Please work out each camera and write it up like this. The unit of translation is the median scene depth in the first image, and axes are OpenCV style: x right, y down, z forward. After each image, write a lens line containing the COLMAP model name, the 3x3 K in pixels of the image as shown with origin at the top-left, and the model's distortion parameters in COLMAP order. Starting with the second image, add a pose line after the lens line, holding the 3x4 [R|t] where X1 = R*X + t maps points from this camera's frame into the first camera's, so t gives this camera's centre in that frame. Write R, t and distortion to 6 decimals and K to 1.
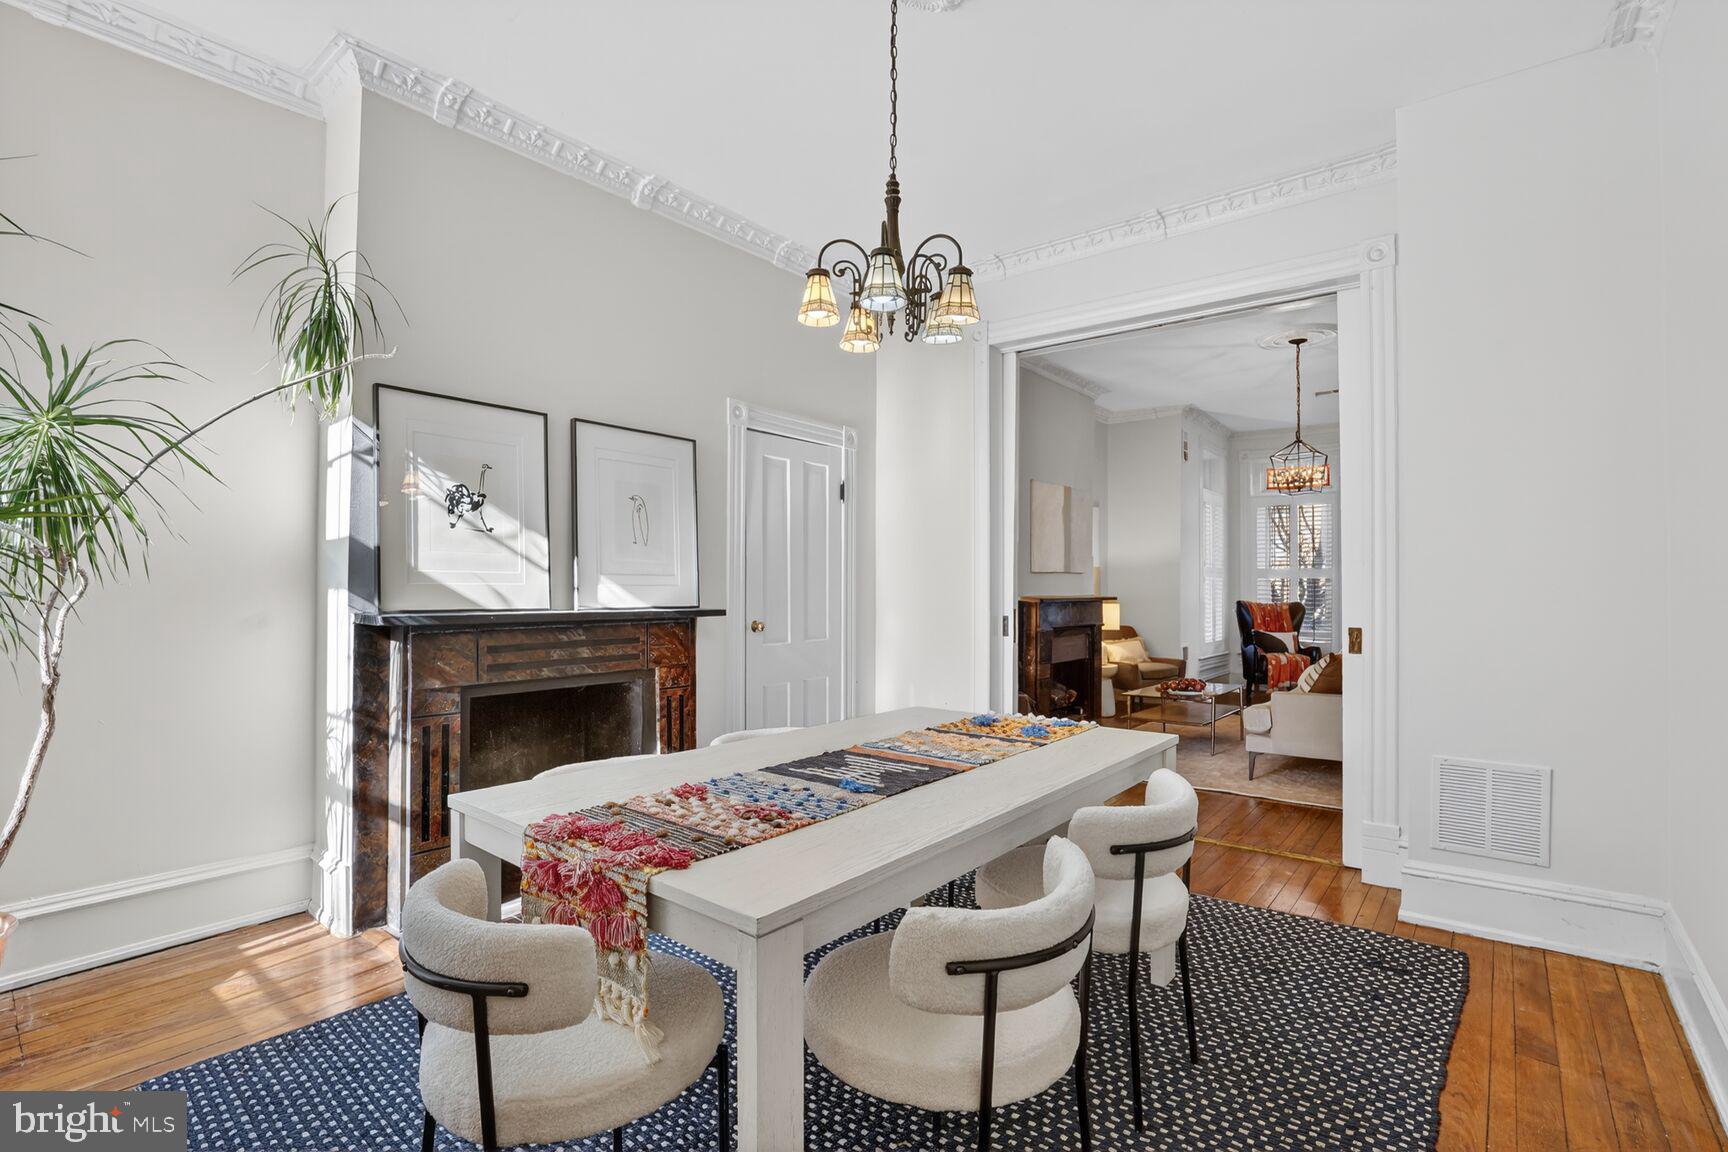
lens RADIAL K [[814.5, 0, 856.6], [0, 814.5, 587.5], [0, 0, 1]] dist [-0.062534, 0.029518]
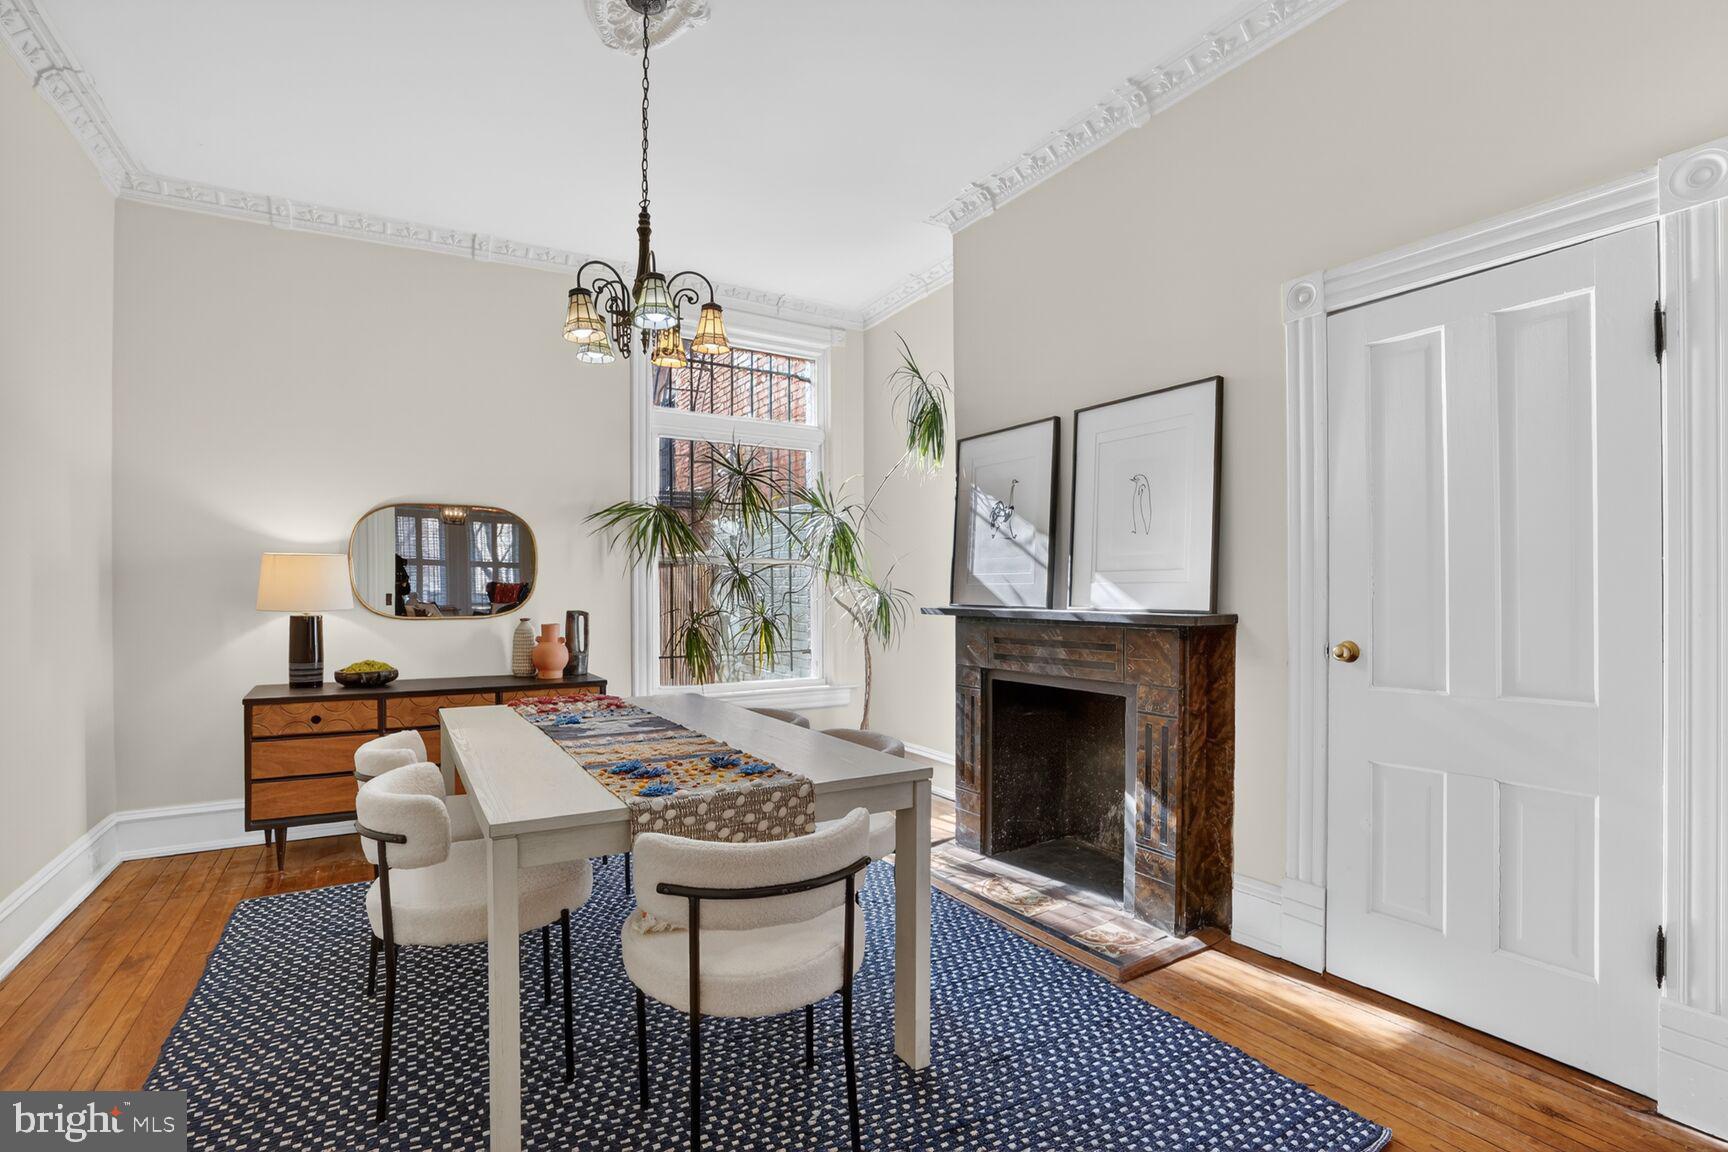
lens RADIAL K [[821.7, 0, 862.8], [0, 821.7, 596.0], [0, 0, 1]] dist [-0.062356, 0.029846]
pose [[-0.329154, -0.002661, -0.944273, 0.683423], [-0.003635, 0.999992, -0.001550, 0.014349], [0.944269, 0.002922, -0.329161, 1.132884]]
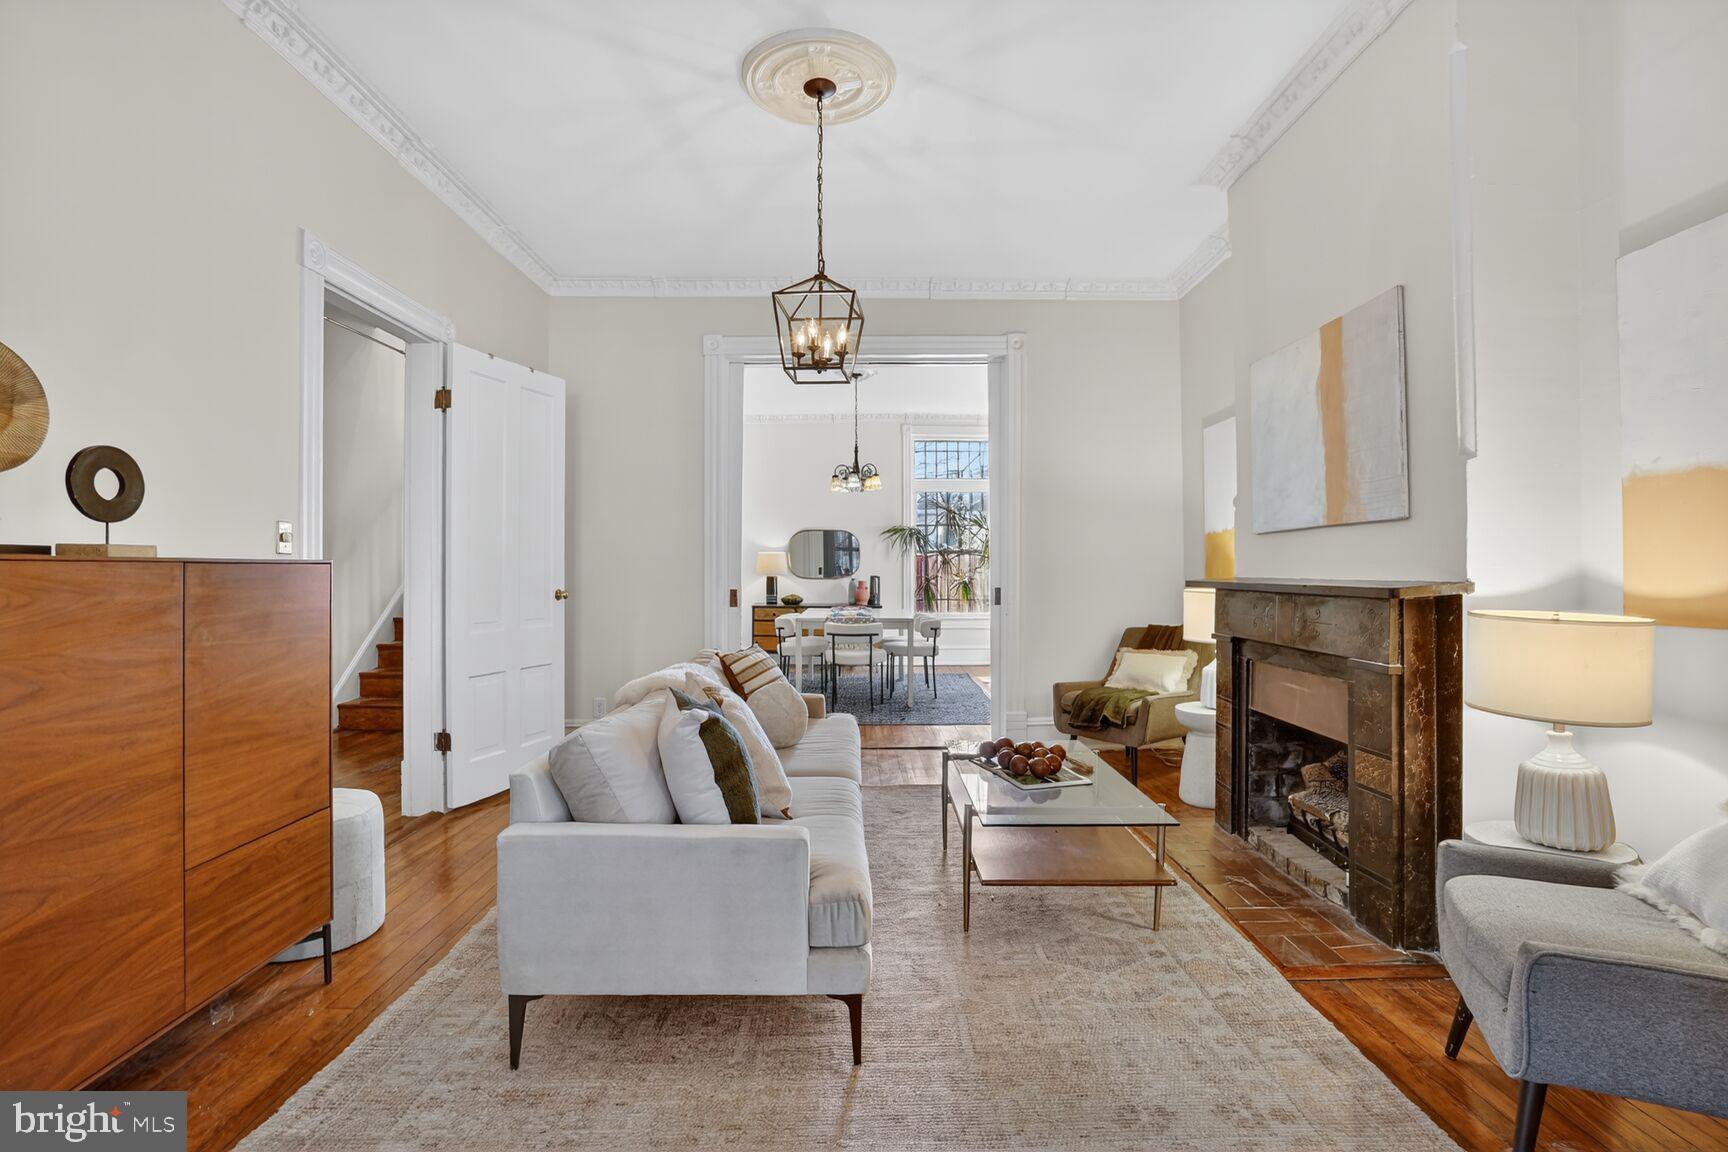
lens RADIAL K [[814.5, 0, 856.6], [0, 814.5, 587.5], [0, 0, 1]] dist [-0.062534, 0.029518]
pose [[-0.763215, 0.004994, -0.646125, 1.581294], [-0.010980, 0.999726, 0.020697, 0.020084], [0.646051, 0.022891, -0.762951, 2.523318]]
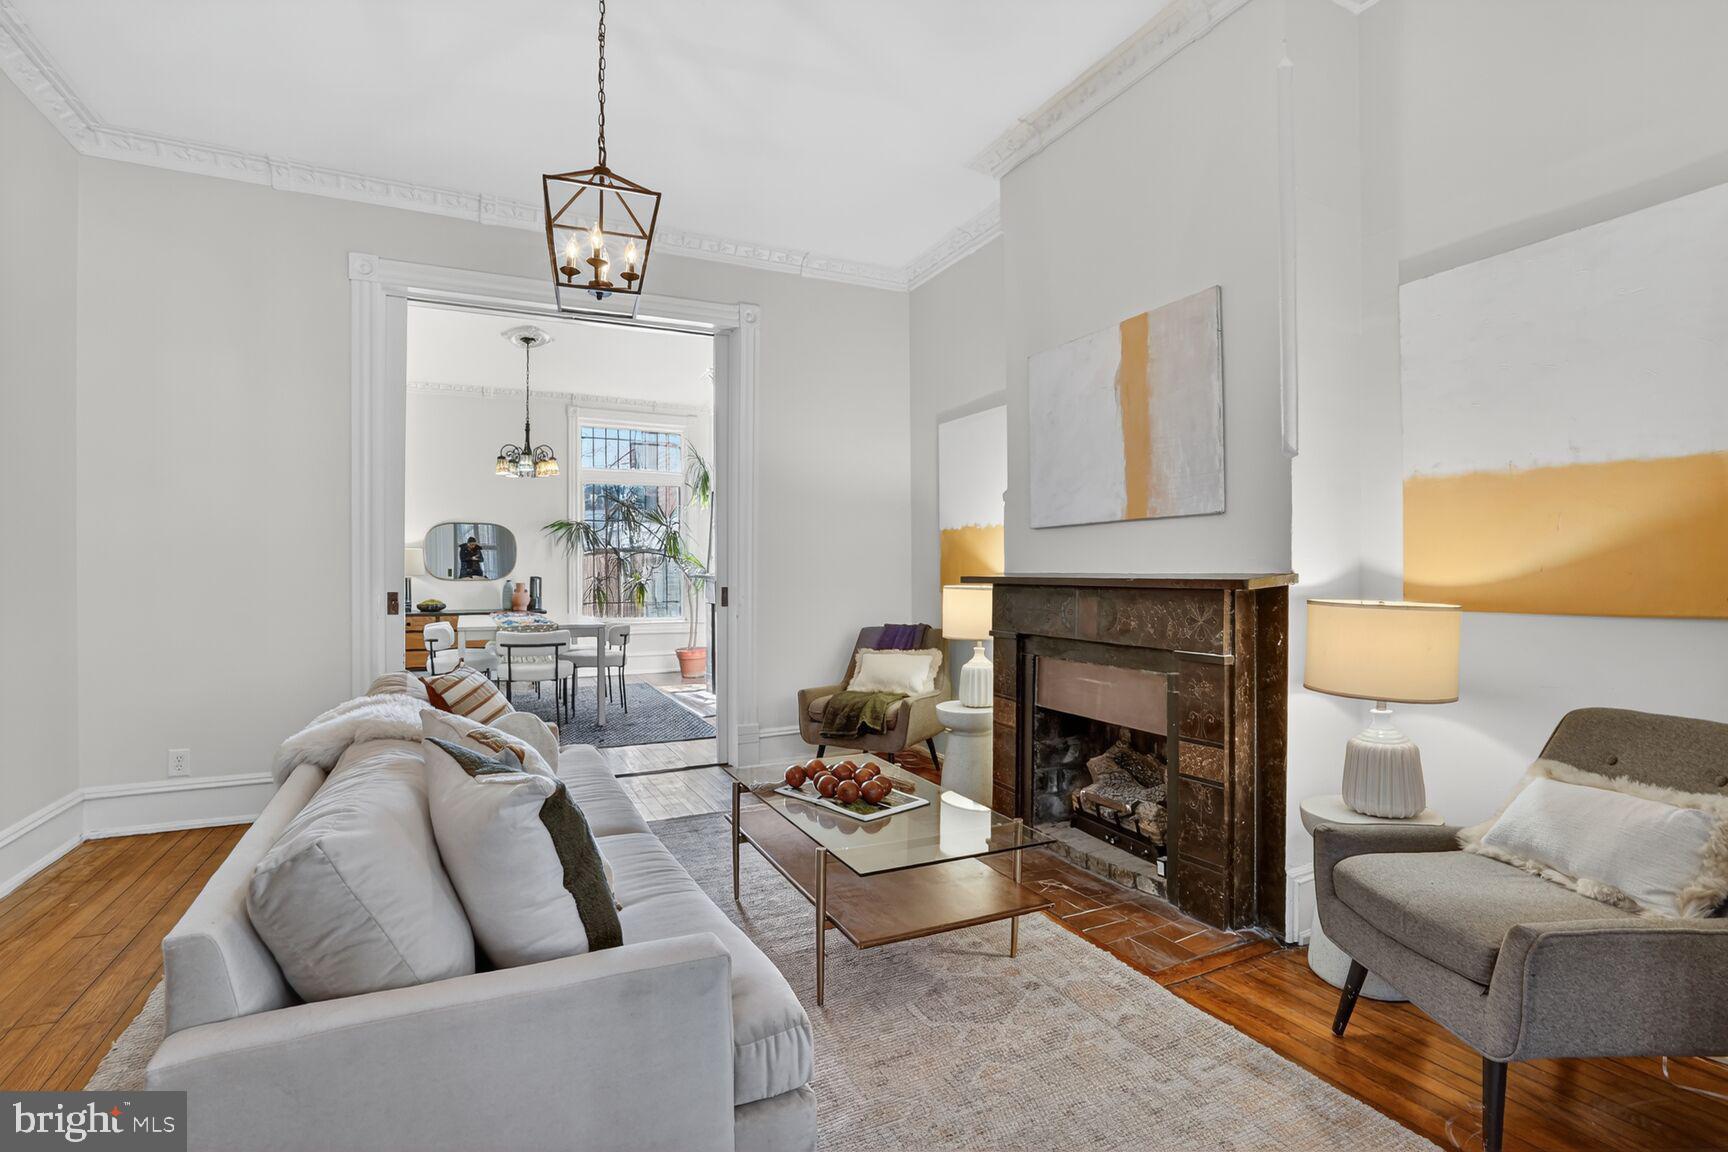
lens RADIAL K [[821.7, 0, 862.8], [0, 821.7, 596.0], [0, 0, 1]] dist [-0.062356, 0.029846]
pose [[-0.399867, 0.016389, -0.916427, 1.564738], [-0.010093, 0.999701, 0.022282, 0.031651], [0.916518, 0.018160, -0.399582, 2.277568]]
